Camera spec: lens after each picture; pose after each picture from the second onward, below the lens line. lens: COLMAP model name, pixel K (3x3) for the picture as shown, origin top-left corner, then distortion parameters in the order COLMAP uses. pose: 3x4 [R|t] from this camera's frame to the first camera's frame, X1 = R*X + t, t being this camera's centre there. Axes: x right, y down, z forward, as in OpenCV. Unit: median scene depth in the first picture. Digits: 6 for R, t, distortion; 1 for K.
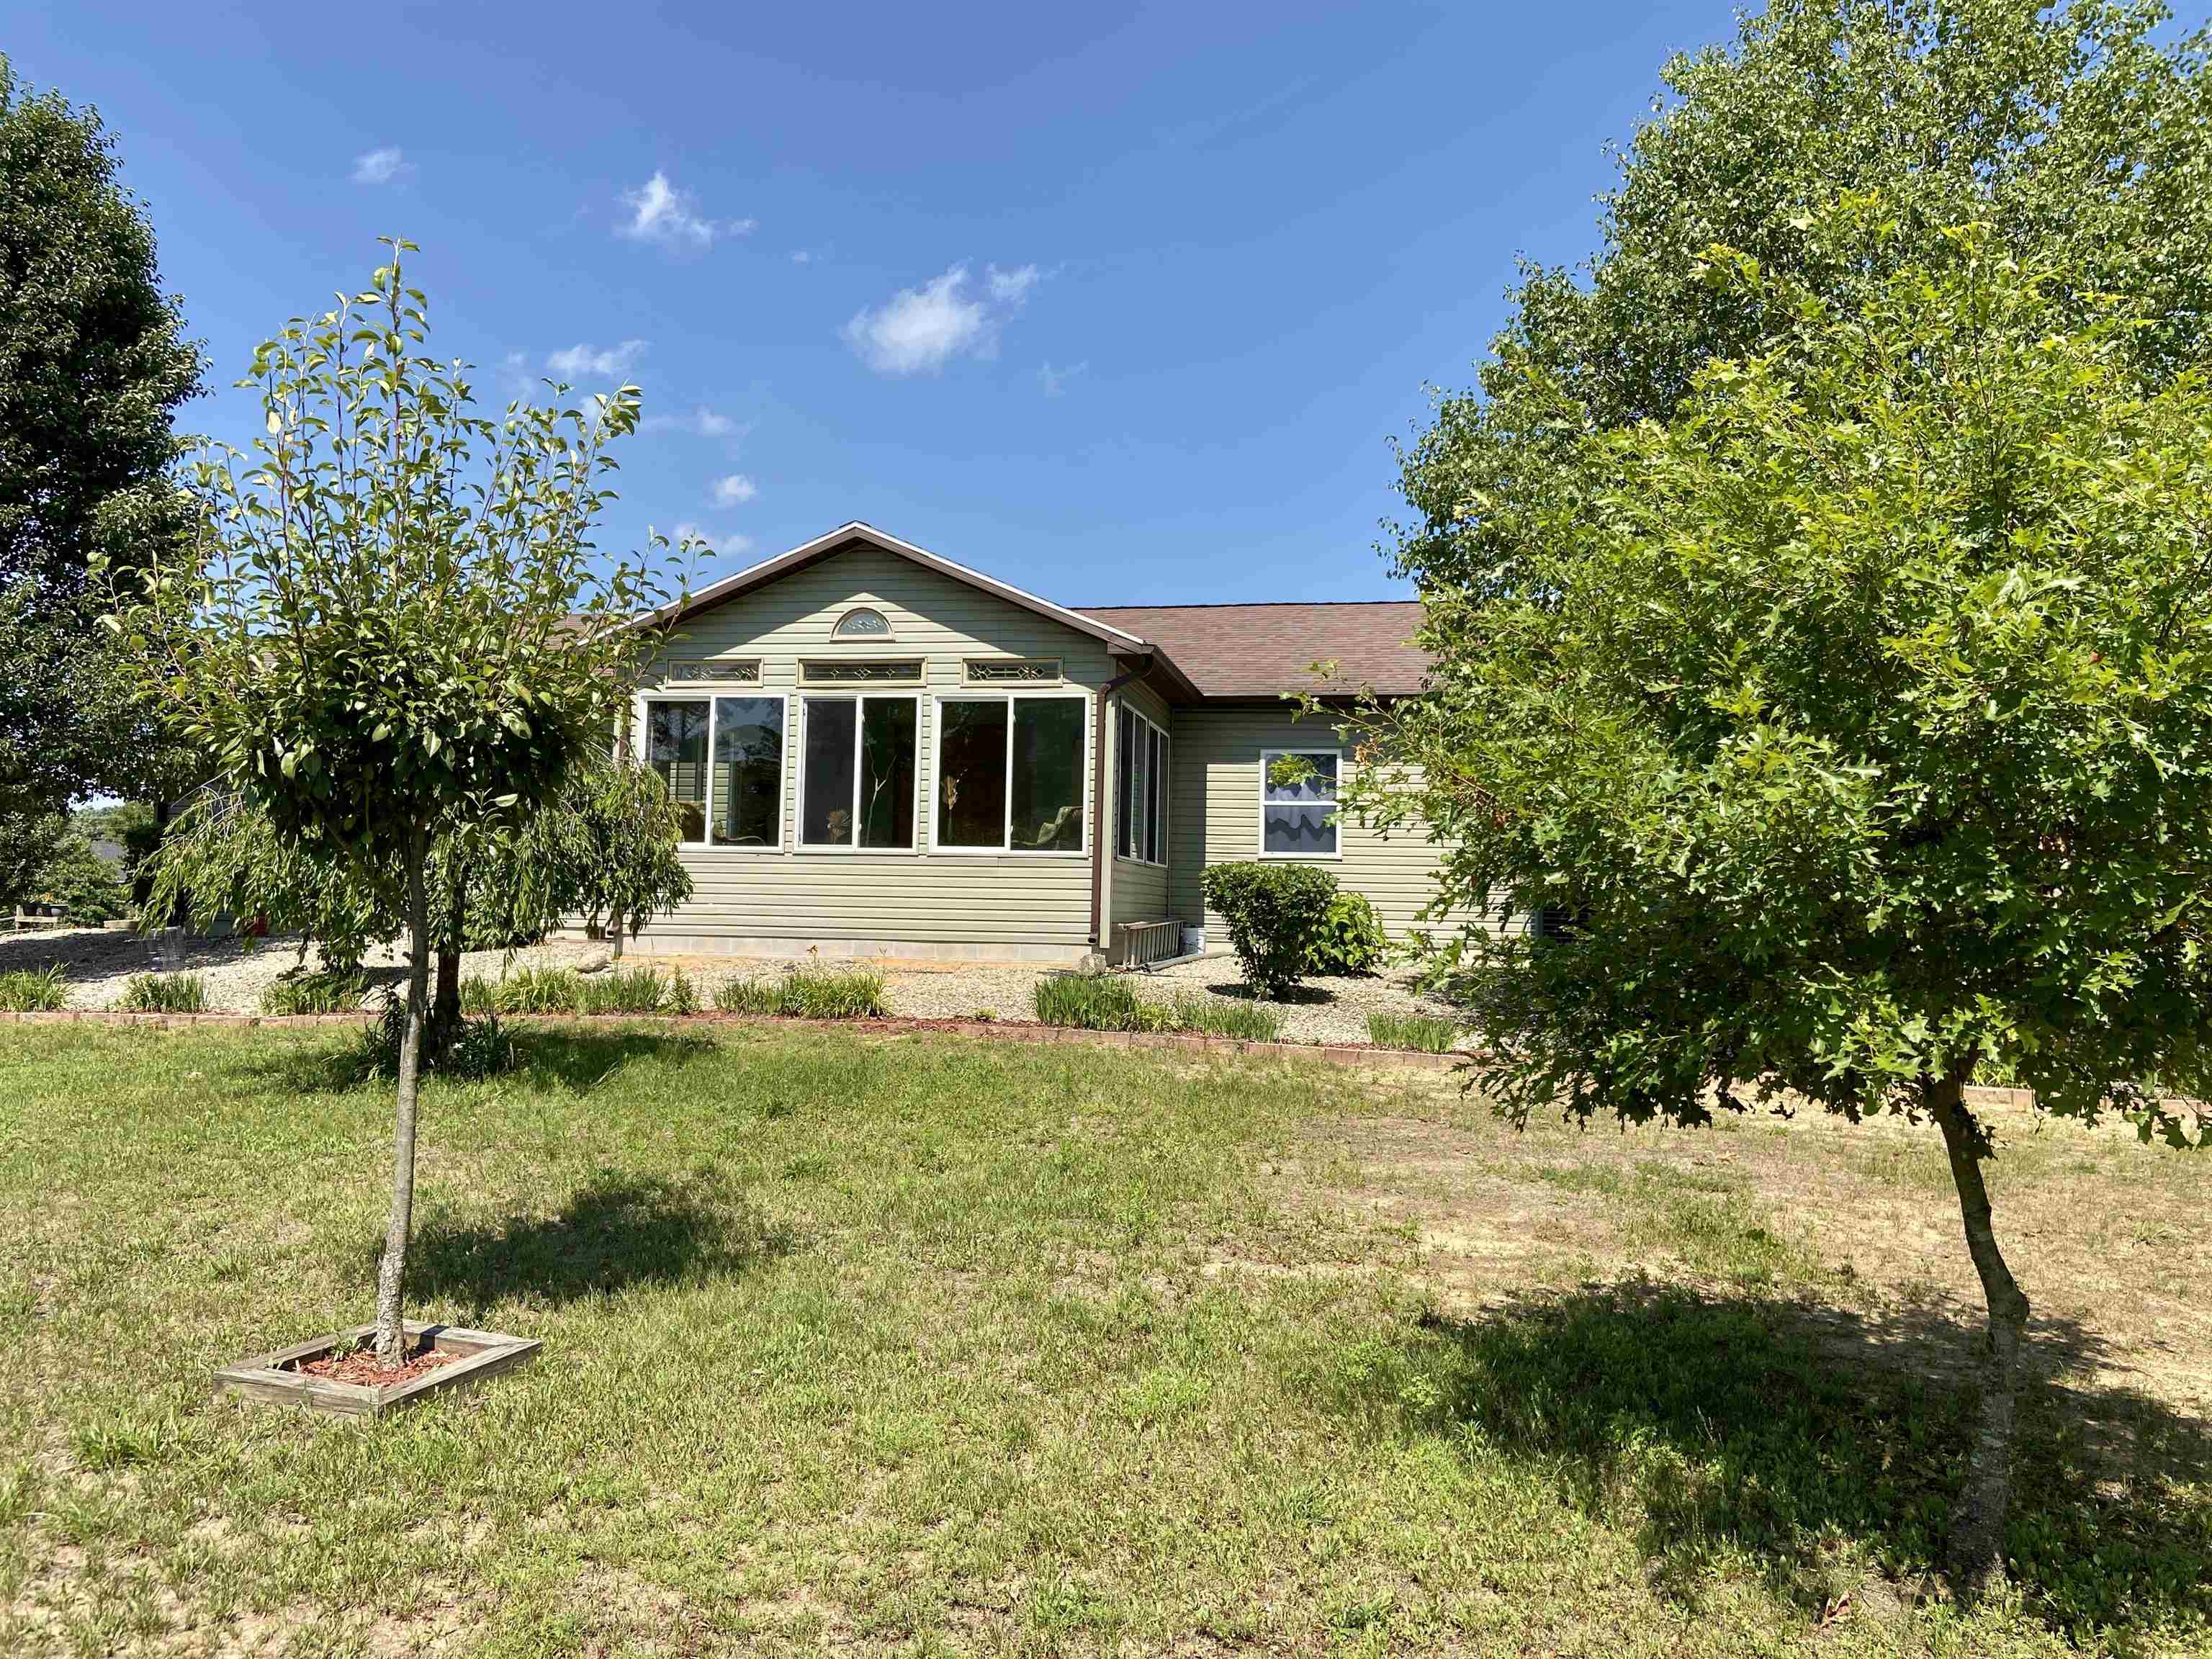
lens RADIAL K [[1672.1, 0, 1106.3], [0, 1672.1, 830.8], [0, 0, 1]] dist [0.000375, -0.000030]
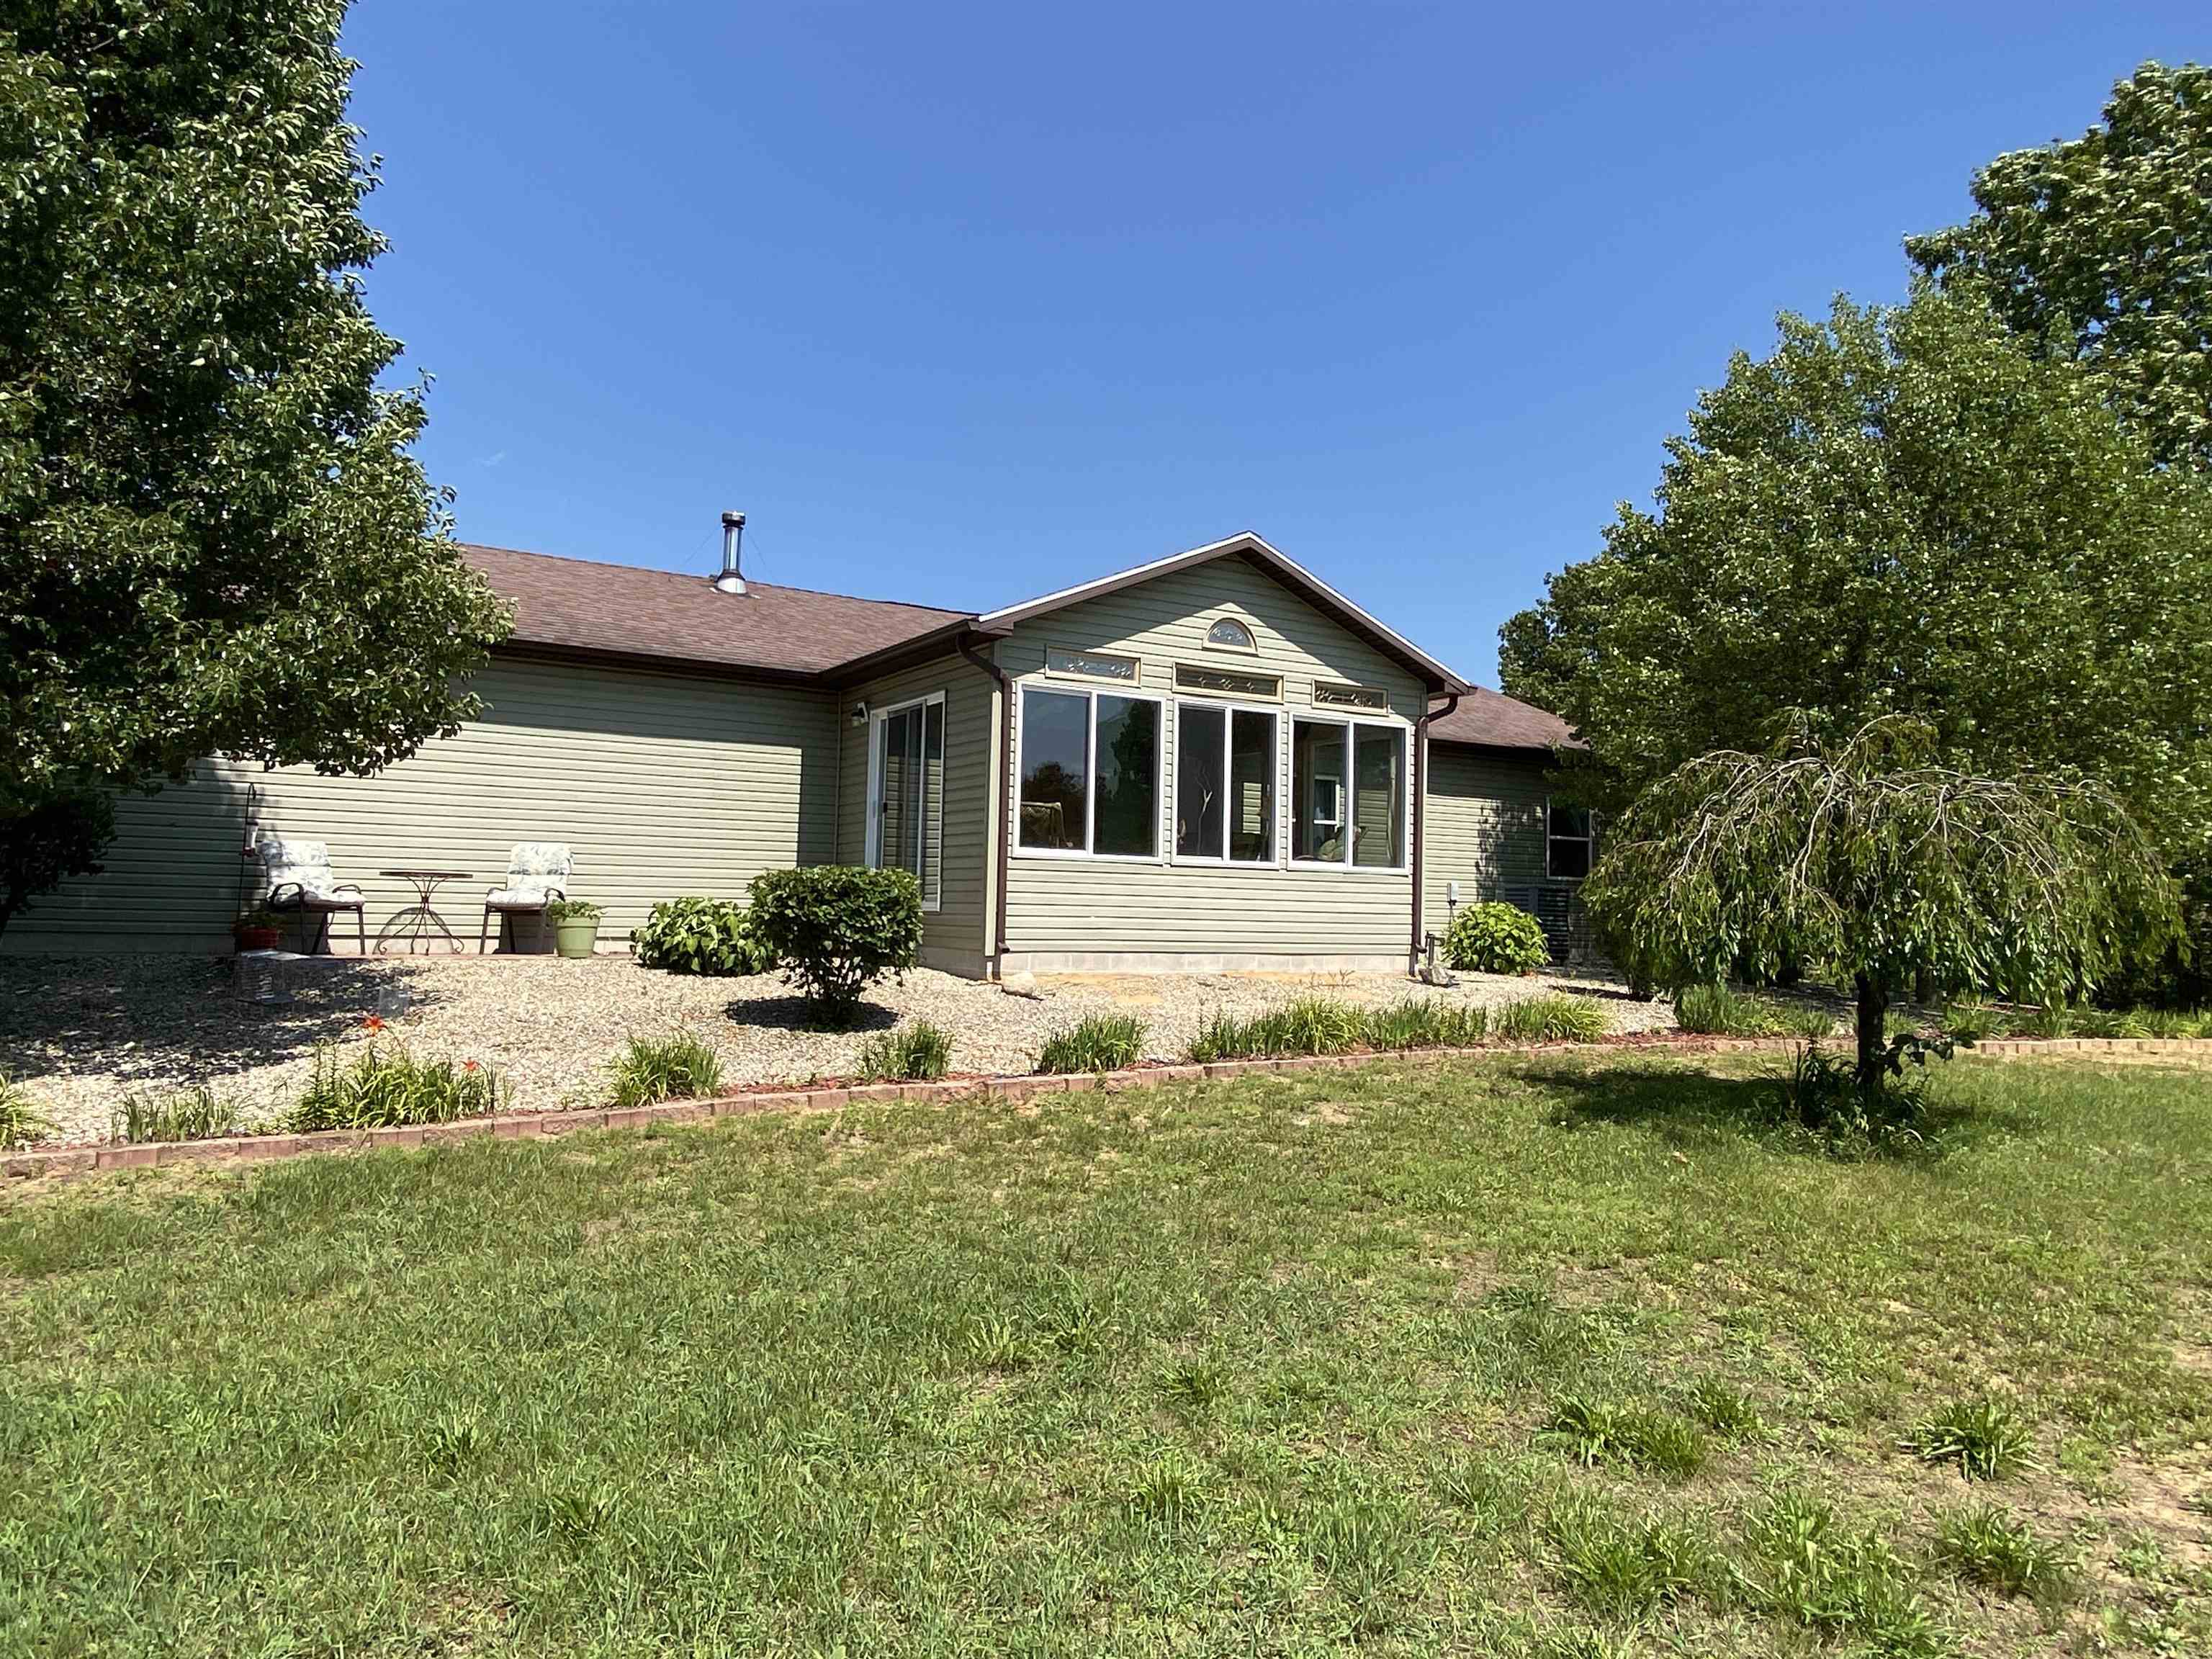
lens RADIAL K [[1420.7, 0, 1106.4], [0, 1420.7, 826.8], [0, 0, 1]] dist [-0.000422, -0.000009]
pose [[0.781620, 0.033744, 0.622842, -0.726081], [-0.046338, 0.998918, 0.004033, -0.009813], [-0.622032, -0.032013, 0.782337, 0.384342]]
